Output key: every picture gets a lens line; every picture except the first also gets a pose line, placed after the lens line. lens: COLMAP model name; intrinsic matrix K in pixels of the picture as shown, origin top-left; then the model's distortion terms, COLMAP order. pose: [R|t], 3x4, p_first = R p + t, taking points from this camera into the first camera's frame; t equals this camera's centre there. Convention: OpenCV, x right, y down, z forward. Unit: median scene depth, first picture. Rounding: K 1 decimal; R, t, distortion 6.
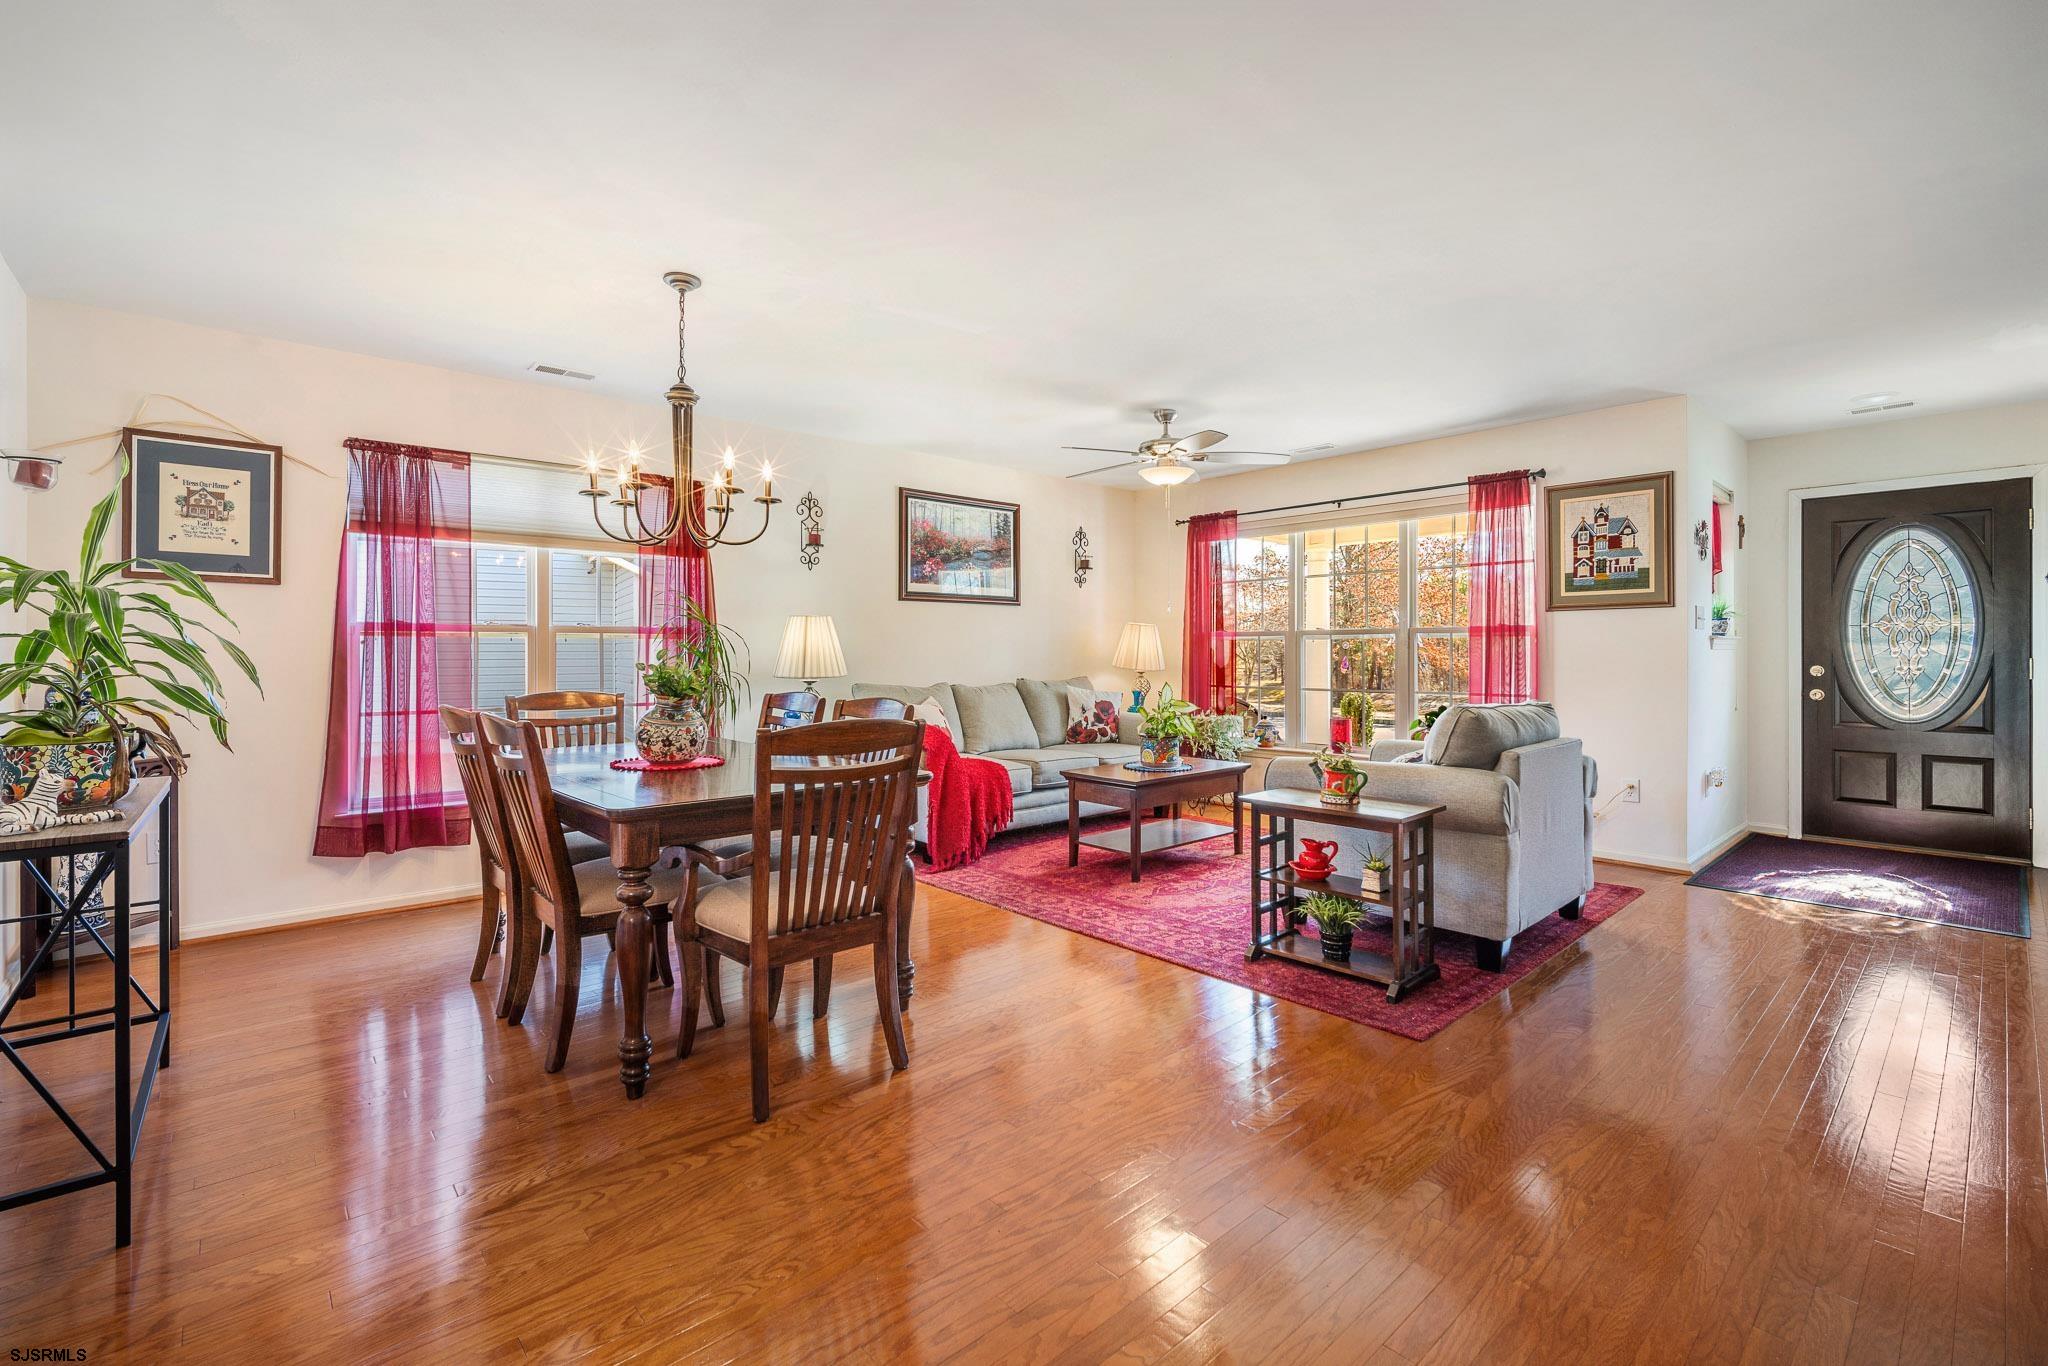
lens RADIAL K [[893.6, 0, 1022.3], [0, 893.6, 652.0], [0, 0, 1]] dist [-0.014470, 0.004257]
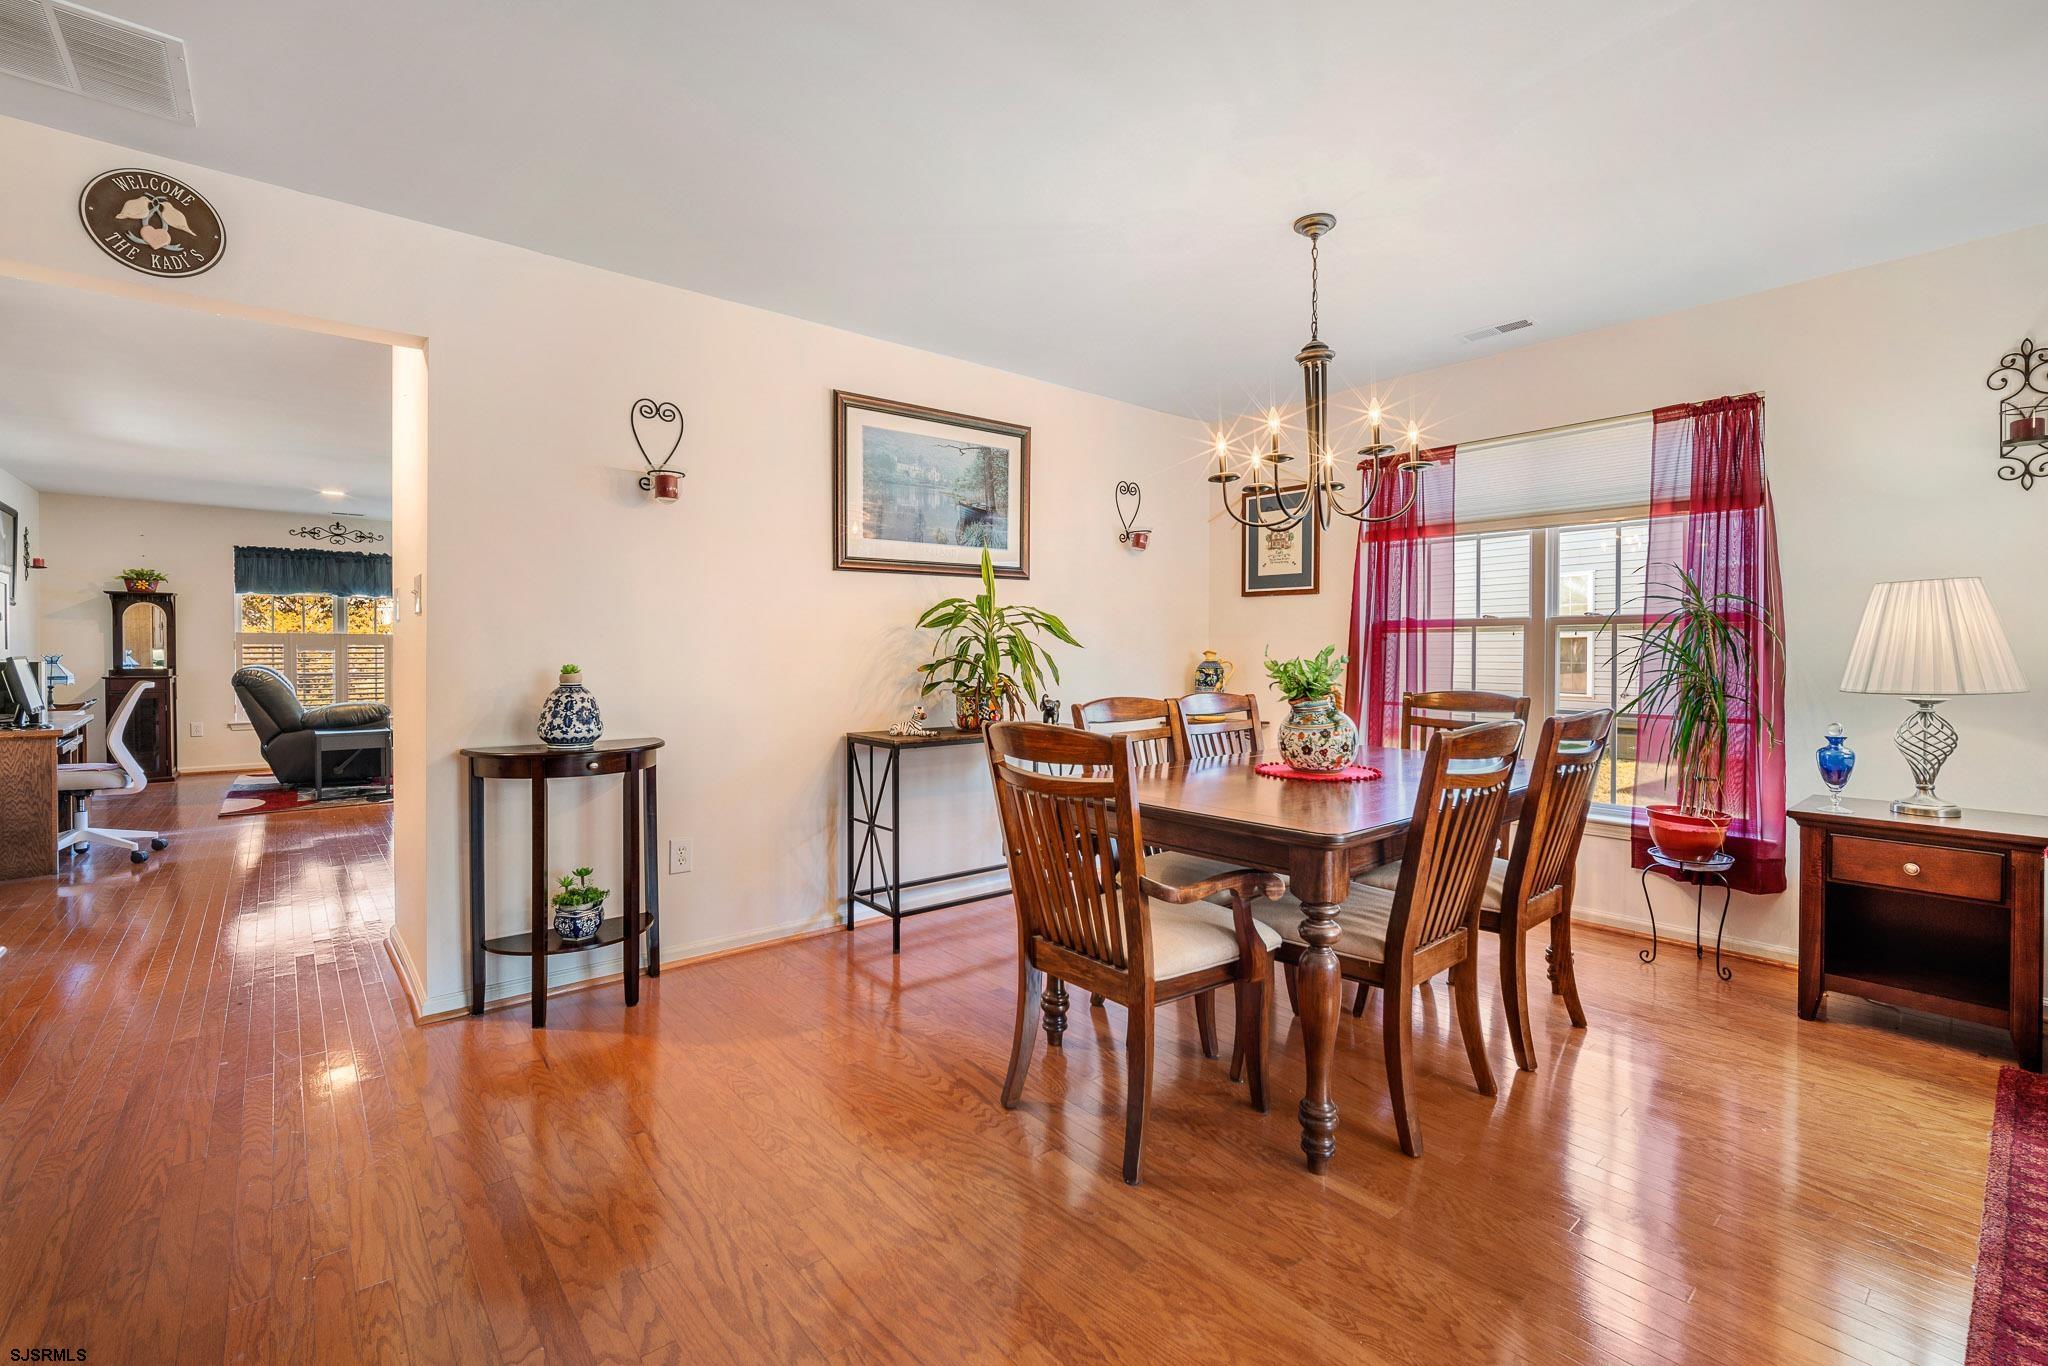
lens RADIAL K [[890.9, 0, 1021.6], [0, 890.9, 661.6], [0, 0, 1]] dist [-0.011426, 0.000888]
pose [[-0.031484, 0.013974, -0.999407, 0.335508], [-0.000370, 0.999902, 0.013992, 0.001566], [0.999504, 0.000811, -0.031476, 0.489385]]
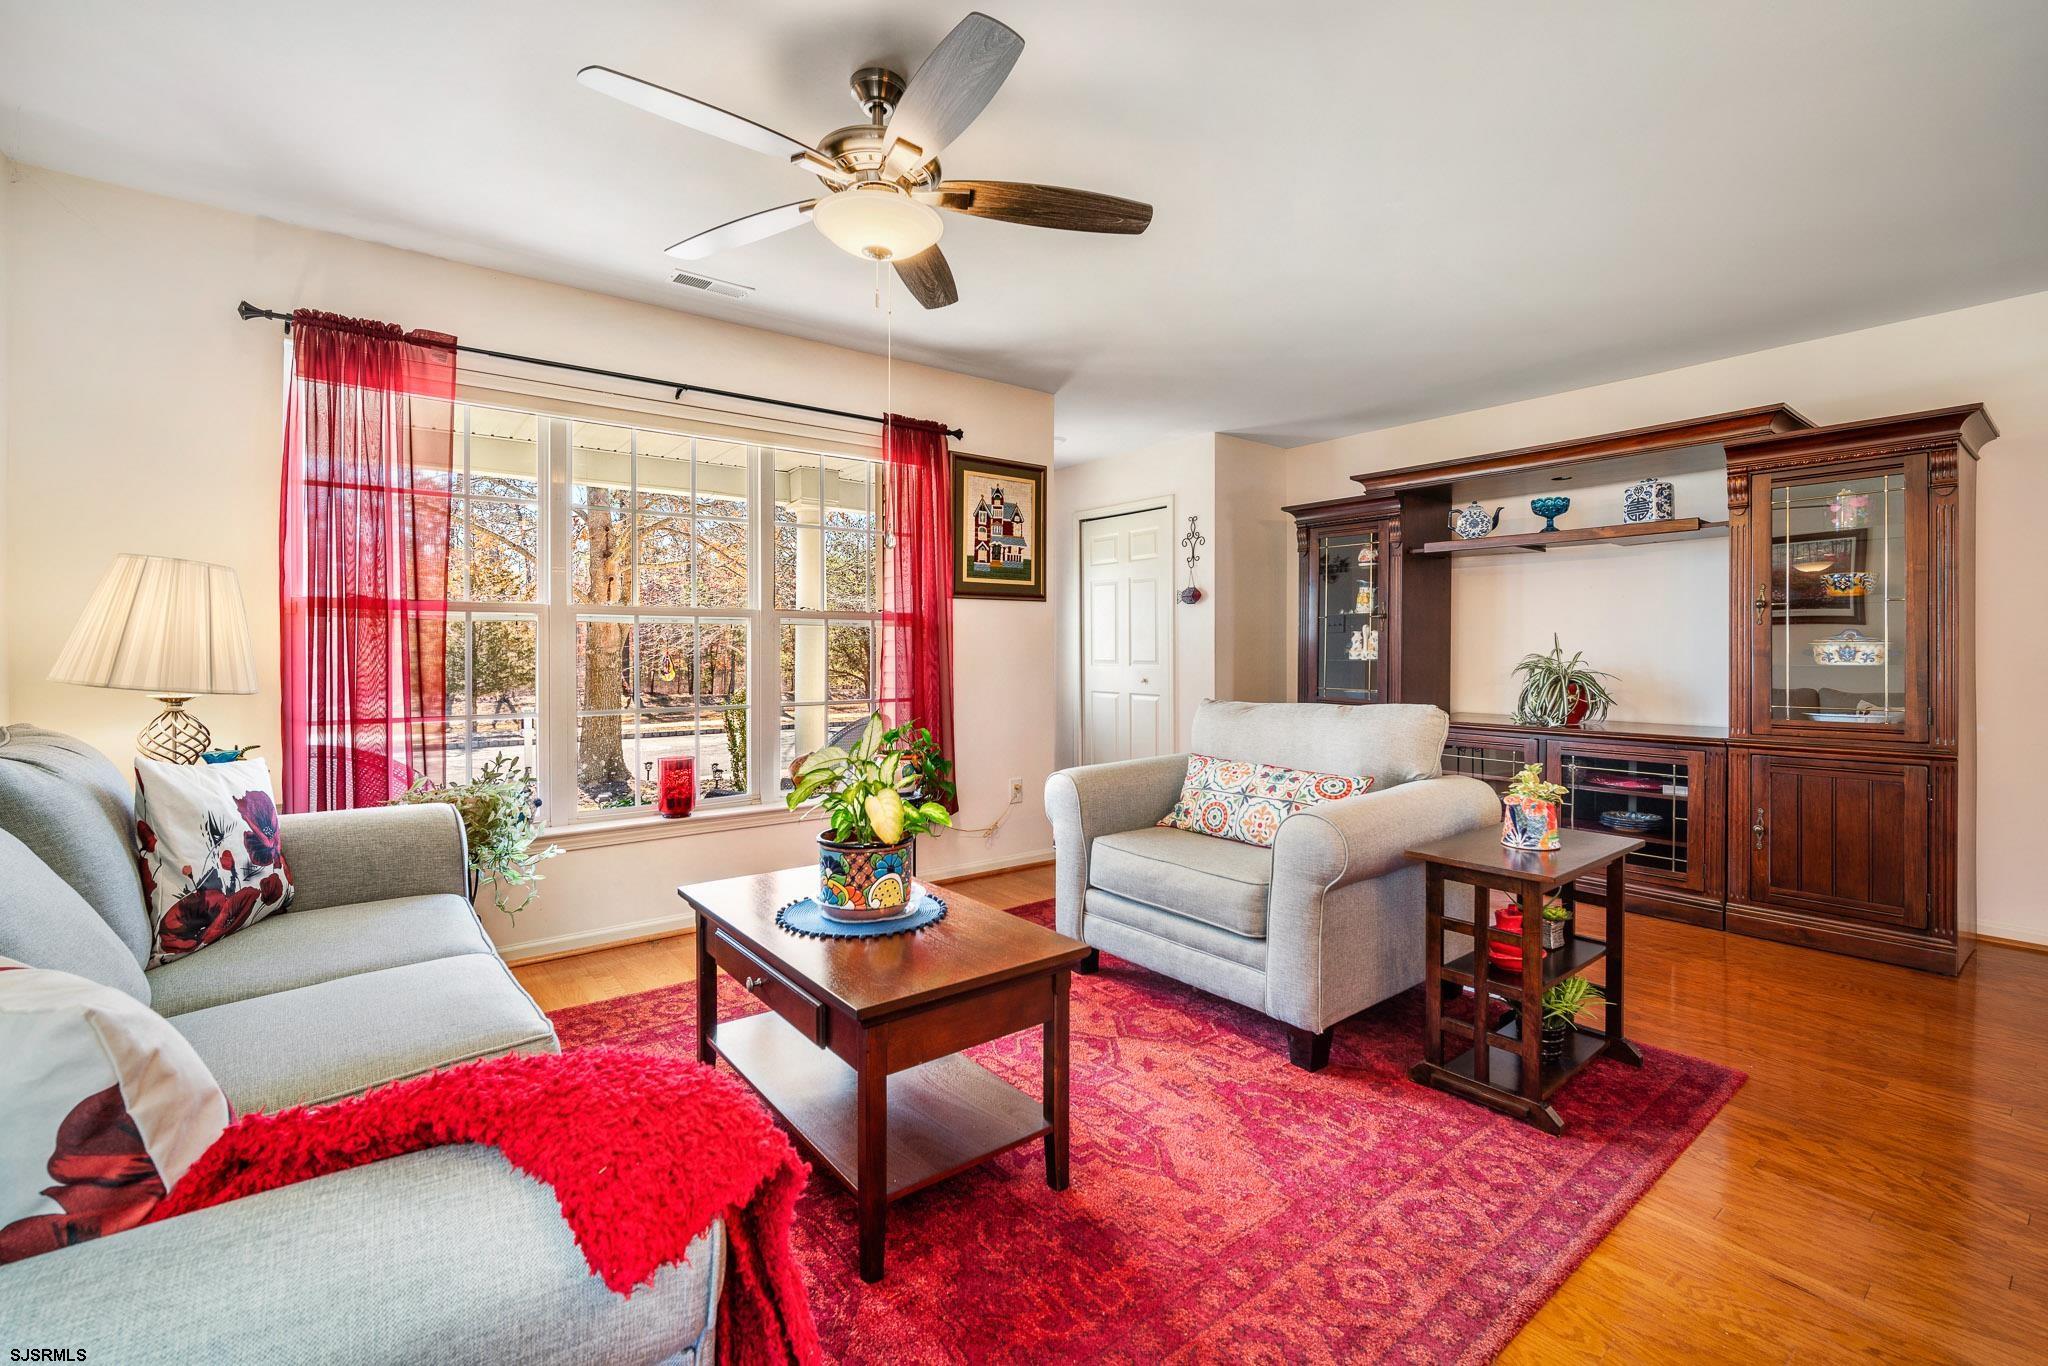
lens RADIAL K [[893.6, 0, 1022.3], [0, 893.6, 652.0], [0, 0, 1]] dist [-0.014470, 0.004257]
pose [[0.069444, -0.002213, 0.997583, -0.275093], [-0.000421, 0.999997, 0.002248, 0.004508], [-0.997586, -0.000576, 0.069443, 0.931270]]
